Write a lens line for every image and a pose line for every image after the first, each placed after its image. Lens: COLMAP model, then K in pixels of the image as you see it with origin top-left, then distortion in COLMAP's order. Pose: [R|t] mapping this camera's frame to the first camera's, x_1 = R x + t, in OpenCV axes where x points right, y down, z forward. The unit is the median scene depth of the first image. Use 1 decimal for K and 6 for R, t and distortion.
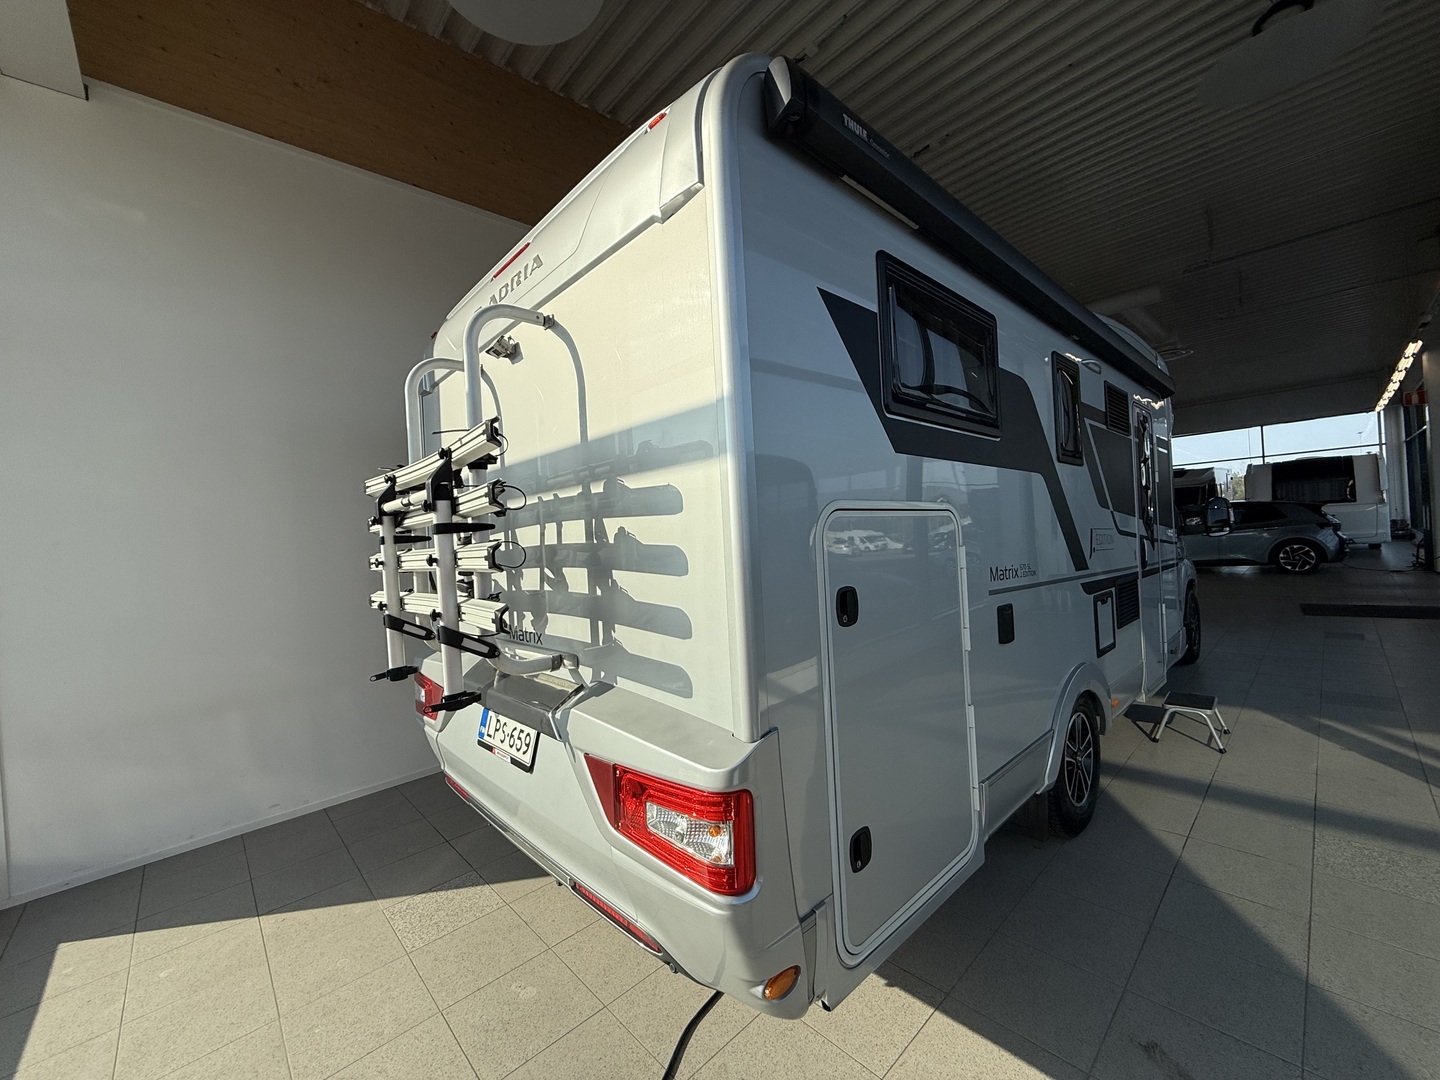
lens RADIAL K [[573.8, 0, 717.5], [0, 573.8, 534.3], [0, 0, 1]] dist [0.017996, -0.000068]
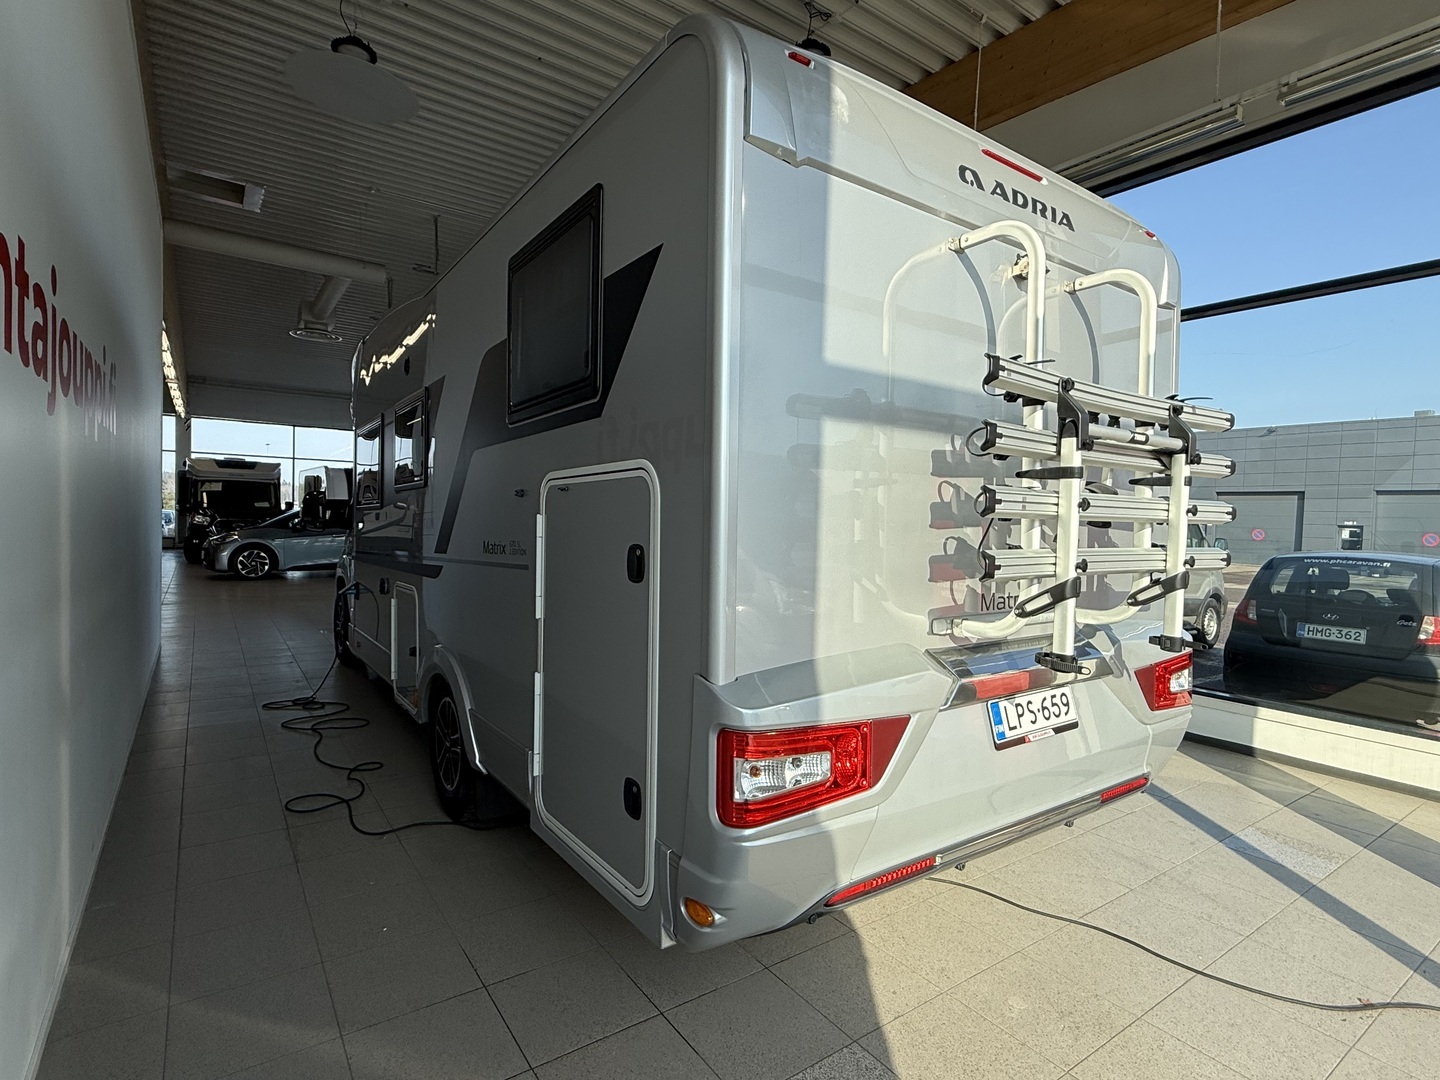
lens RADIAL K [[723.7, 0, 720.0], [0, 723.7, 540.0], [0, 0, 1]] dist [-0.000325, -0.000012]
pose [[0.141090, 0.033225, 0.989439, -1.430650], [-0.032957, 0.999040, -0.028848, 0.132746], [-0.989448, -0.028539, 0.142049, 1.255267]]
